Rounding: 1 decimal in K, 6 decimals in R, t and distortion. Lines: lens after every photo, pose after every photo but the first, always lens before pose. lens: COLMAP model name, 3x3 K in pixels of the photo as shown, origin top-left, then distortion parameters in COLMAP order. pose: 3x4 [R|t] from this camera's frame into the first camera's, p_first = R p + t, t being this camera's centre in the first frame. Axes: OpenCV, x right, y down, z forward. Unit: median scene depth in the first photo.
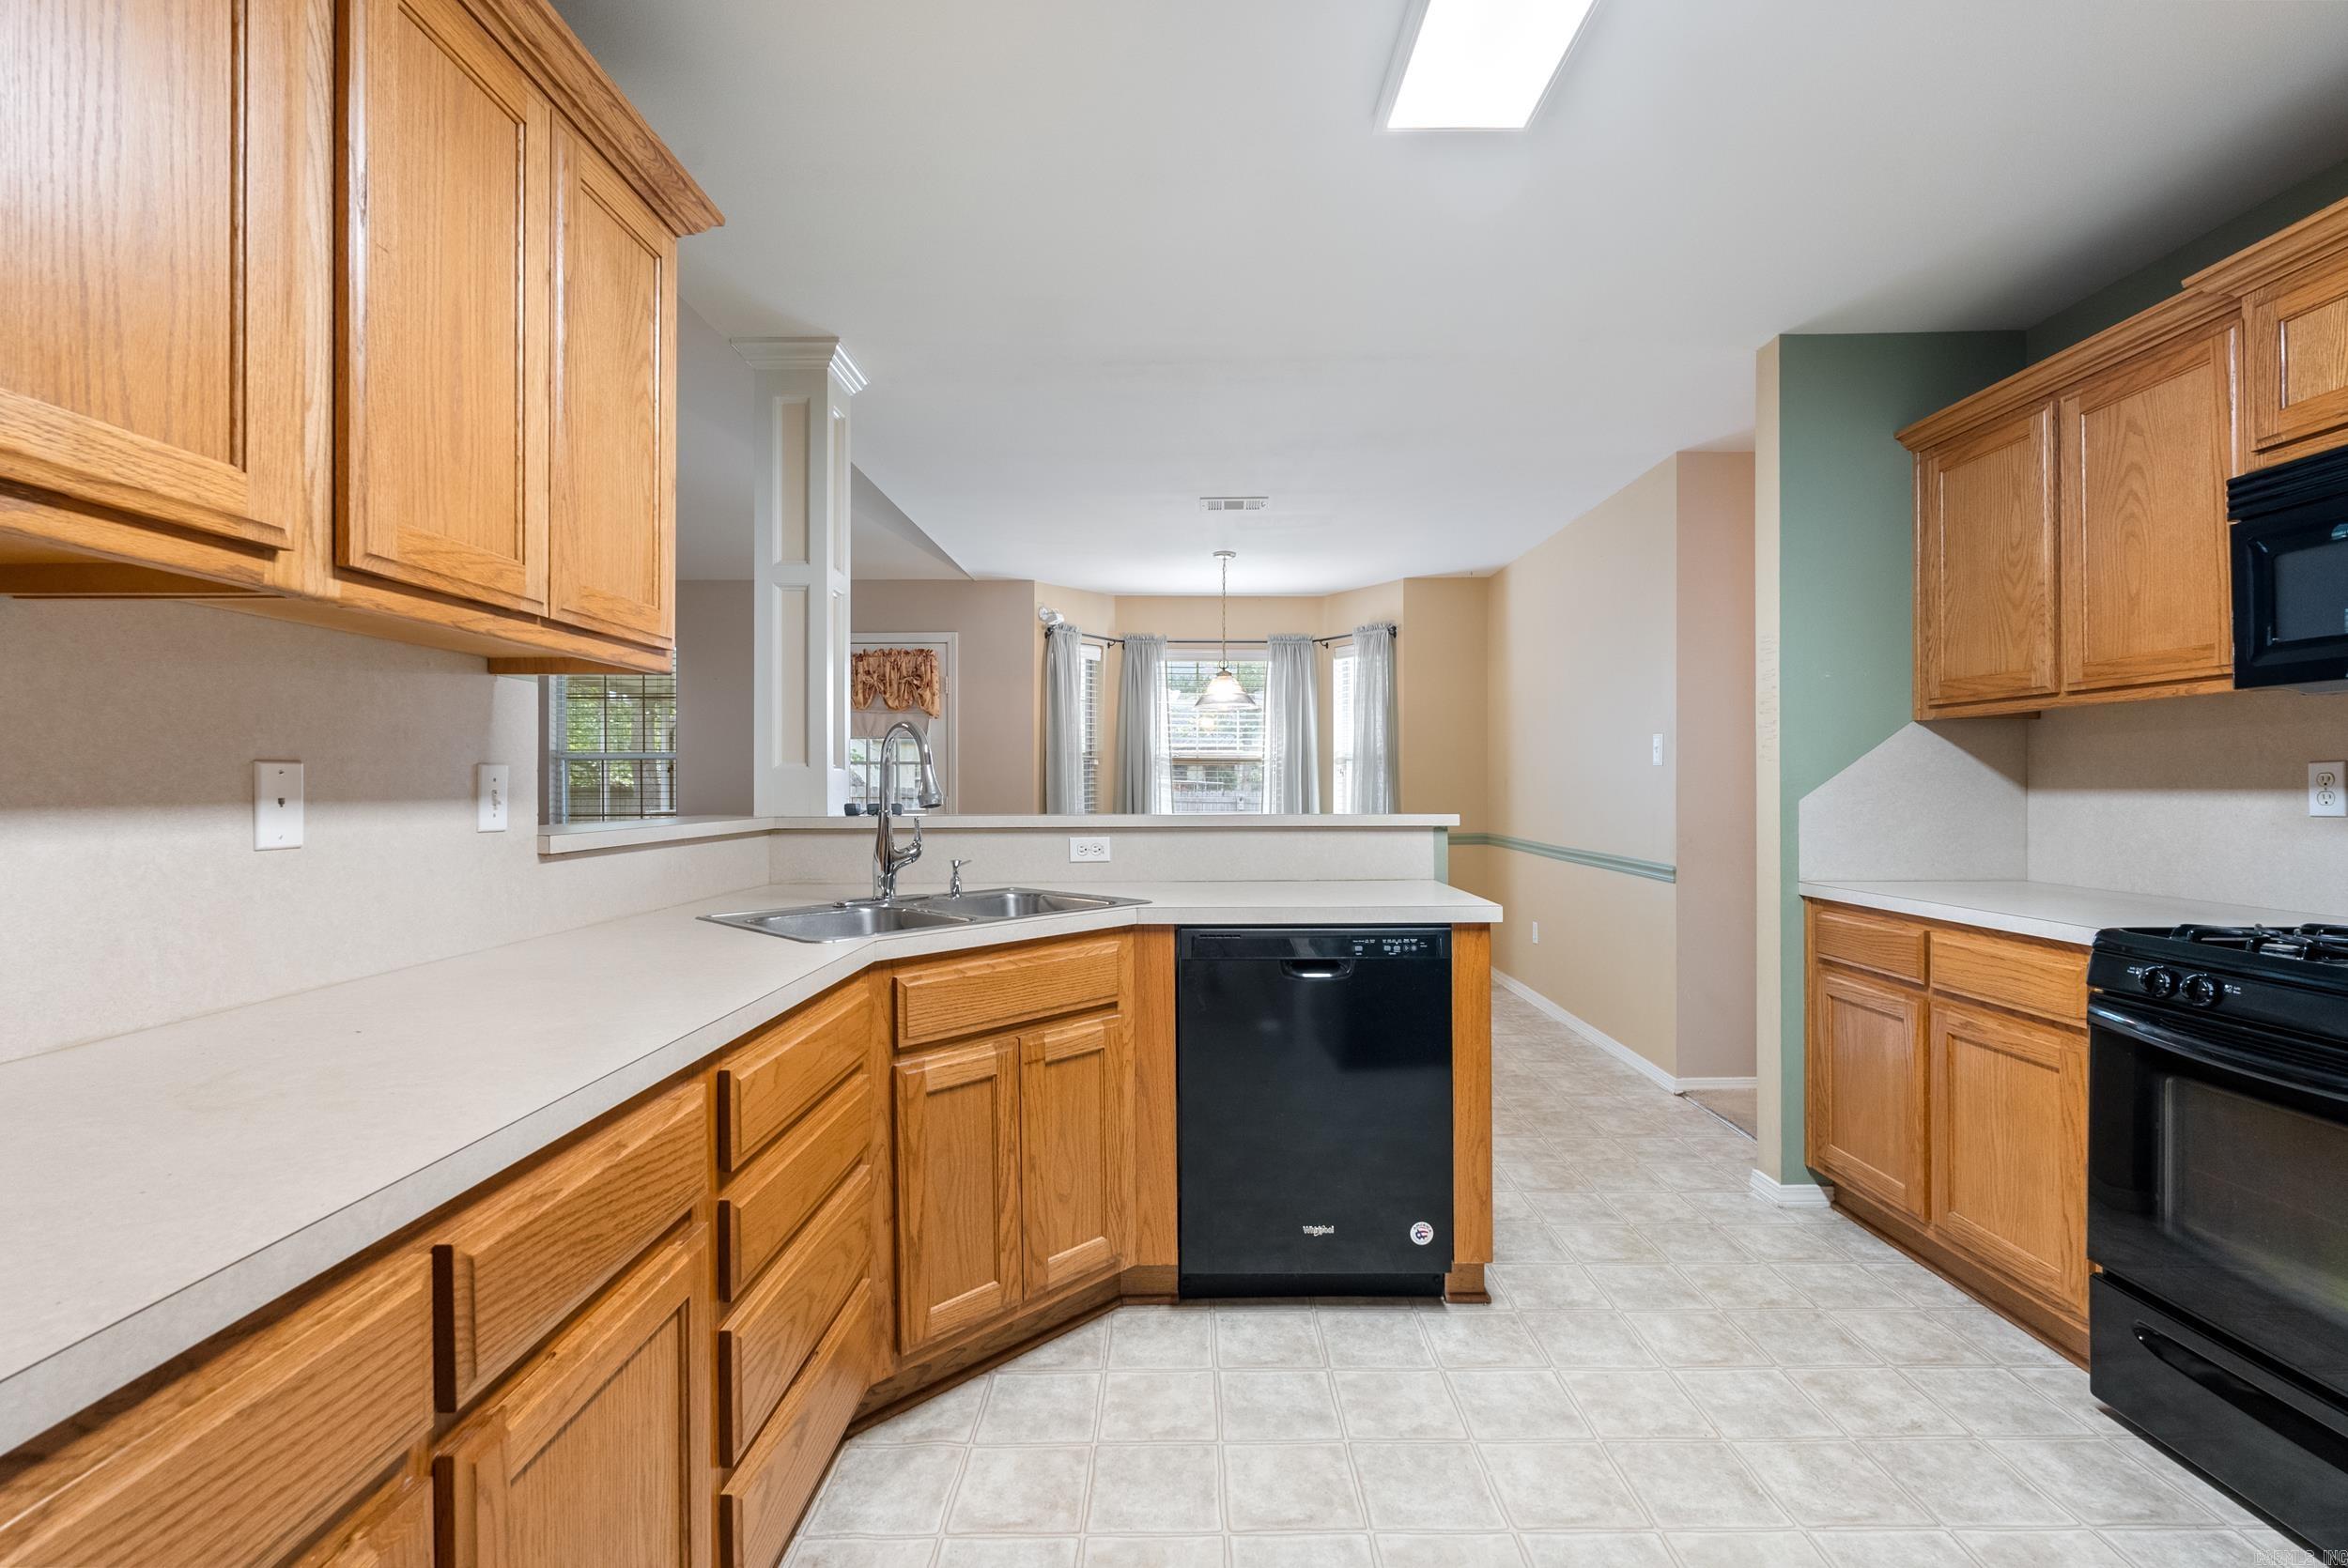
lens RADIAL K [[1035.3, 0, 1174.0], [0, 1035.3, 784.0], [0, 0, 1]] dist [-0.000633, -0.000004]
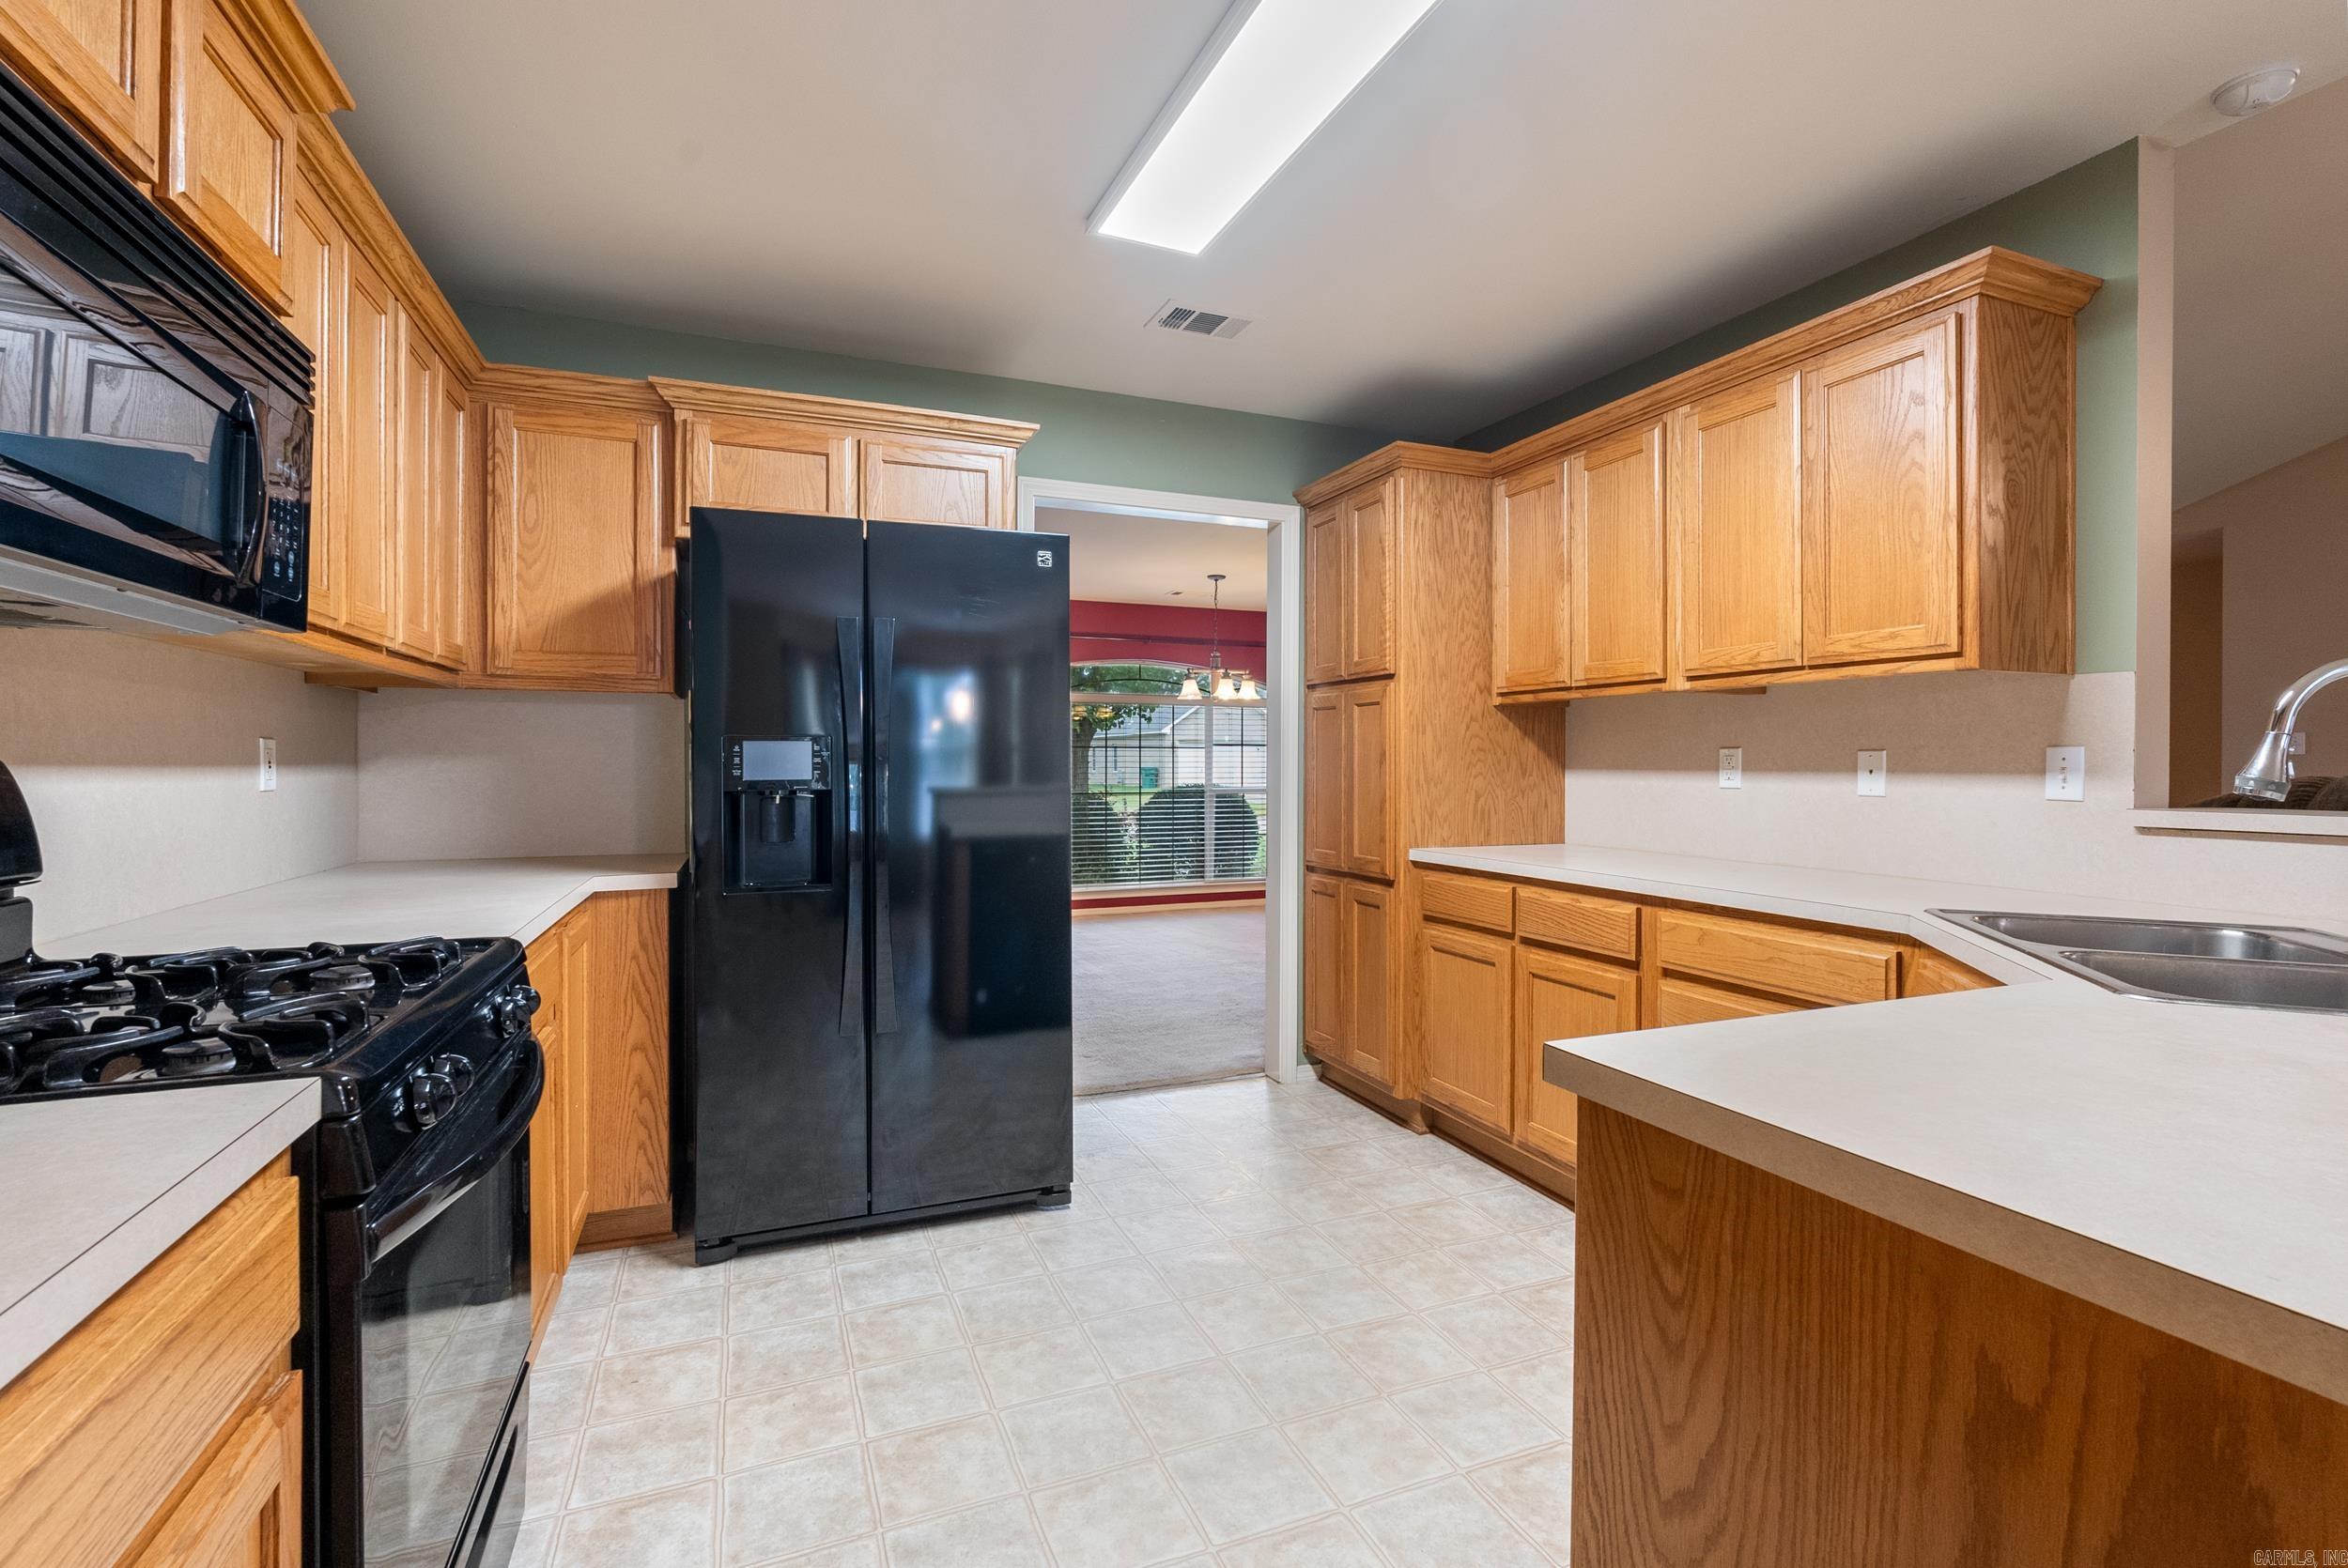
lens RADIAL K [[1042.2, 0, 1176.2], [0, 1042.2, 760.8], [0, 0, 1]] dist [-0.002883, 0.000211]
pose [[-0.921905, -0.000466, -0.387416, 0.630654], [-0.000873, 0.999999, 0.000875, -0.001798], [0.387415, 0.001145, -0.921905, 1.345004]]
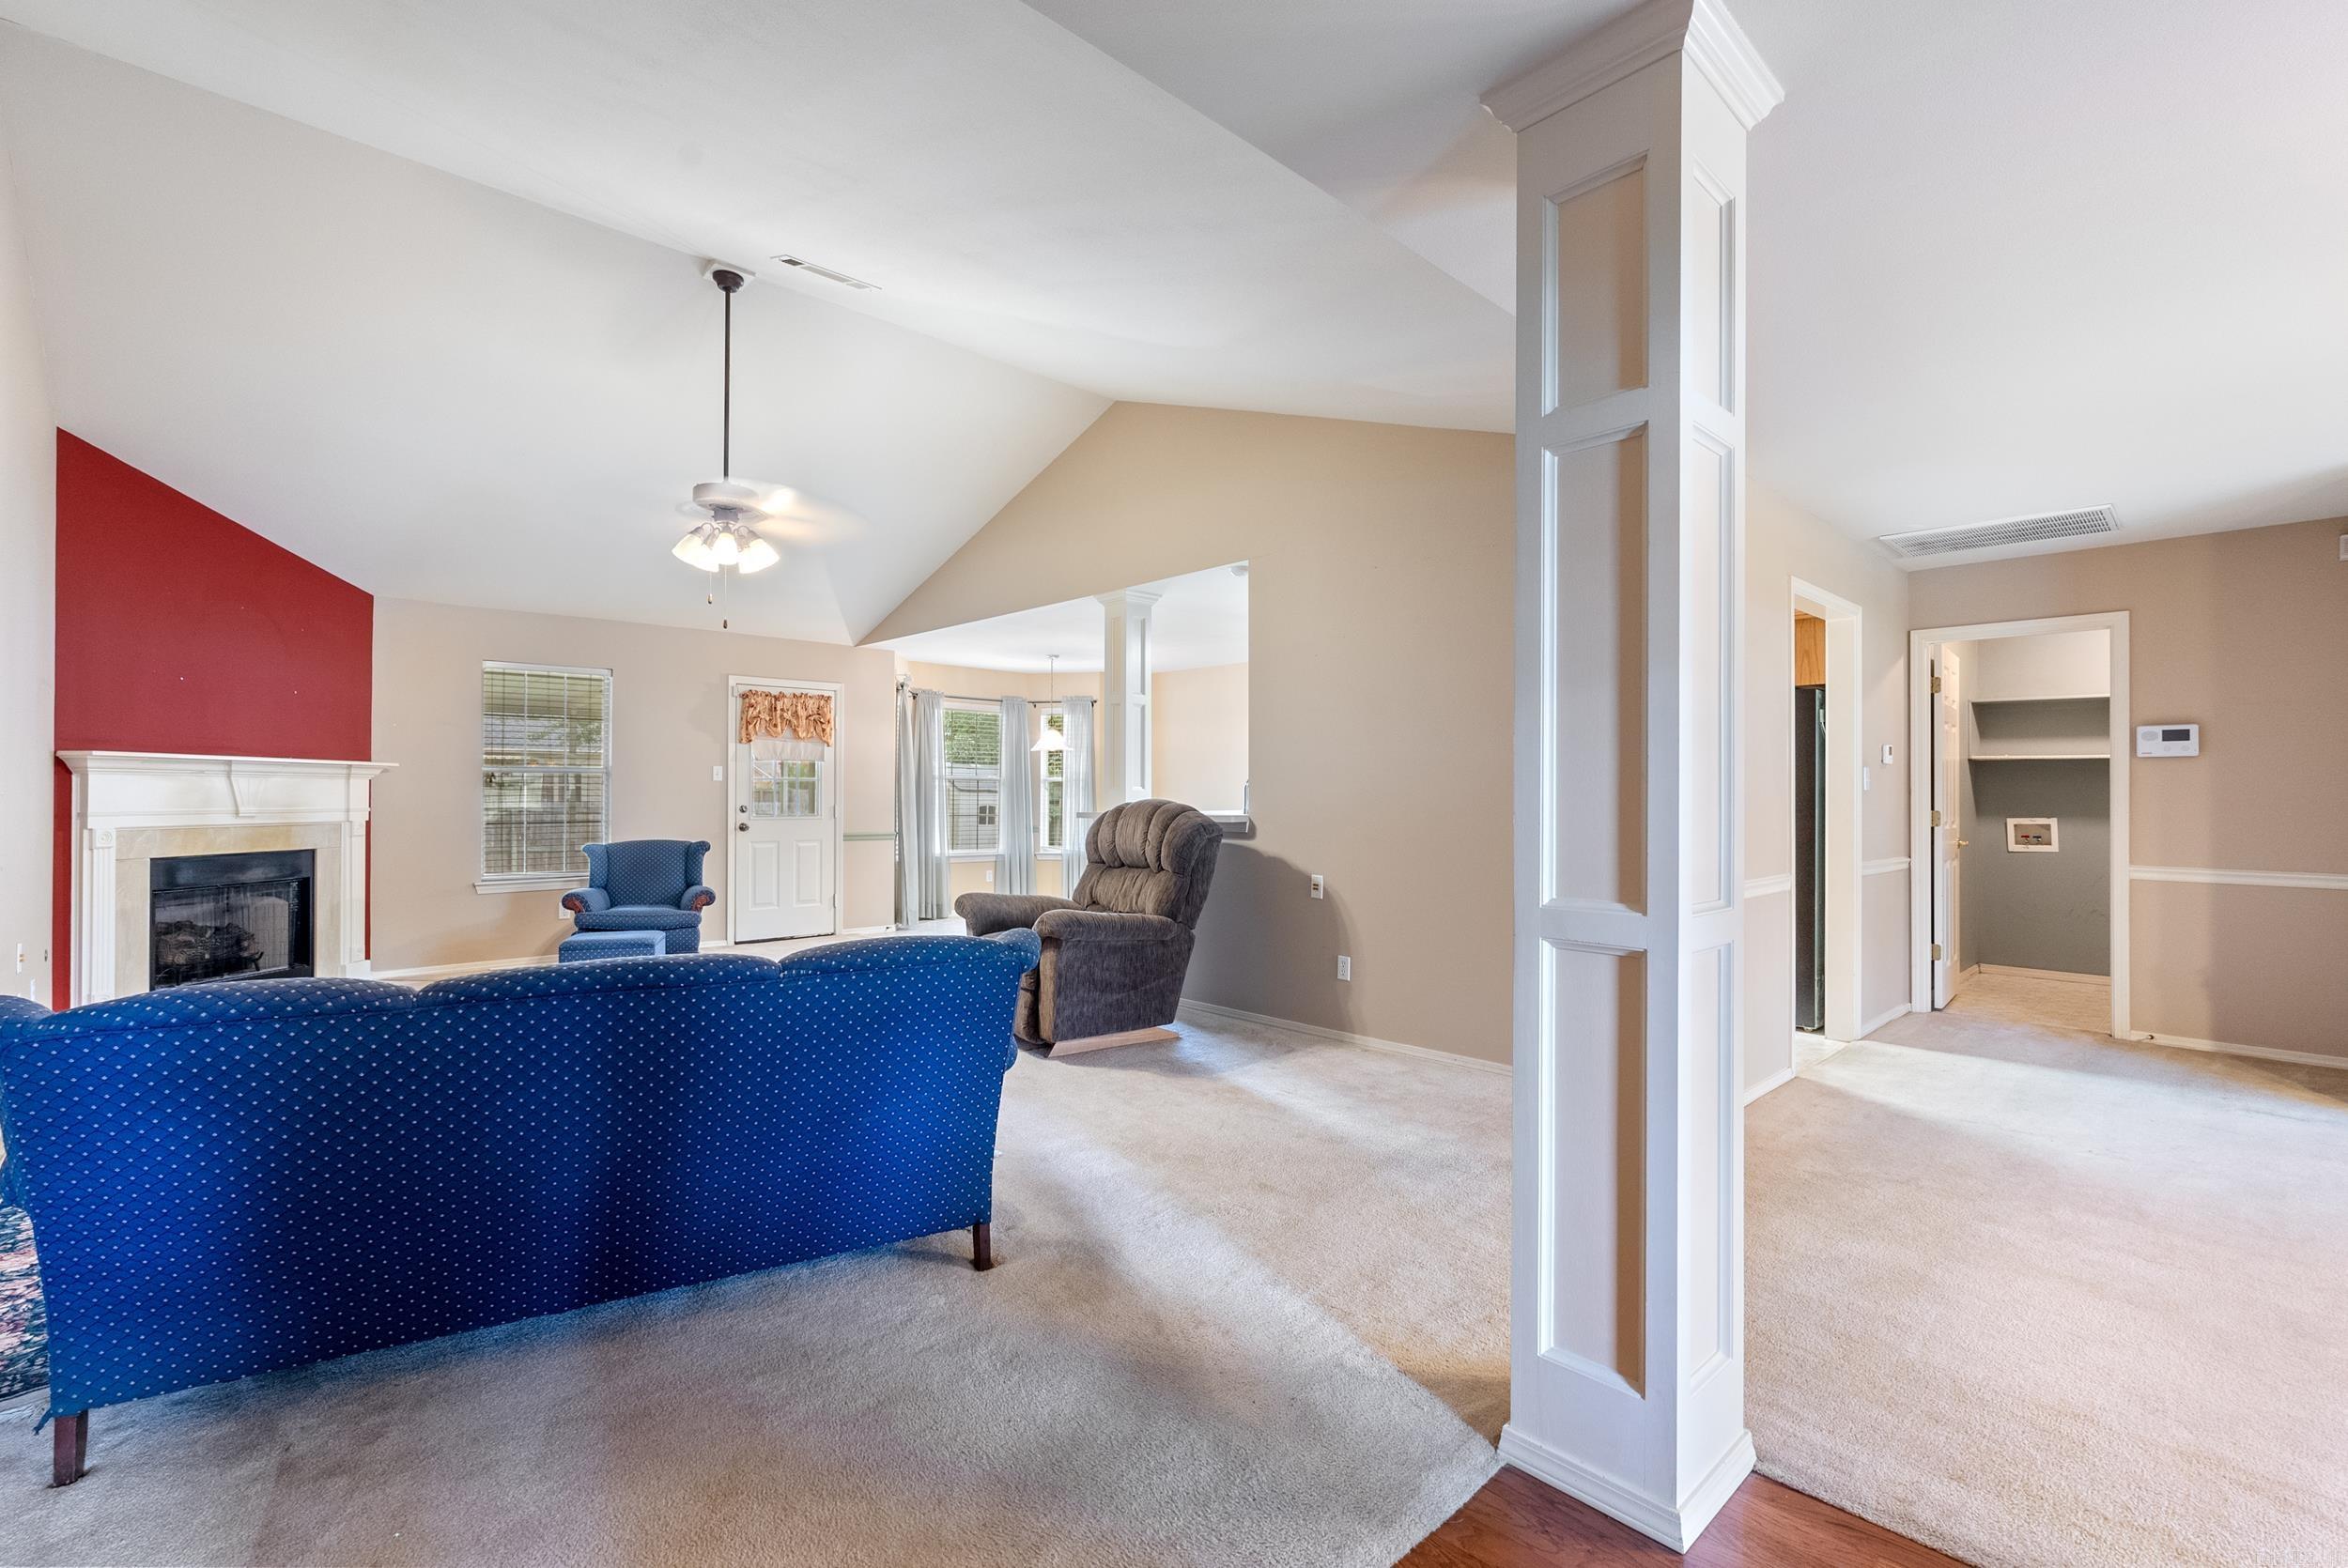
lens RADIAL K [[1035.3, 0, 1174.0], [0, 1035.3, 784.0], [0, 0, 1]] dist [-0.000633, -0.000004]
pose [[0.728091, 0.010390, 0.685402, -2.337659], [-0.002380, 0.999917, -0.012630, 0.001879], [-0.685476, 0.007564, 0.728055, -0.790895]]
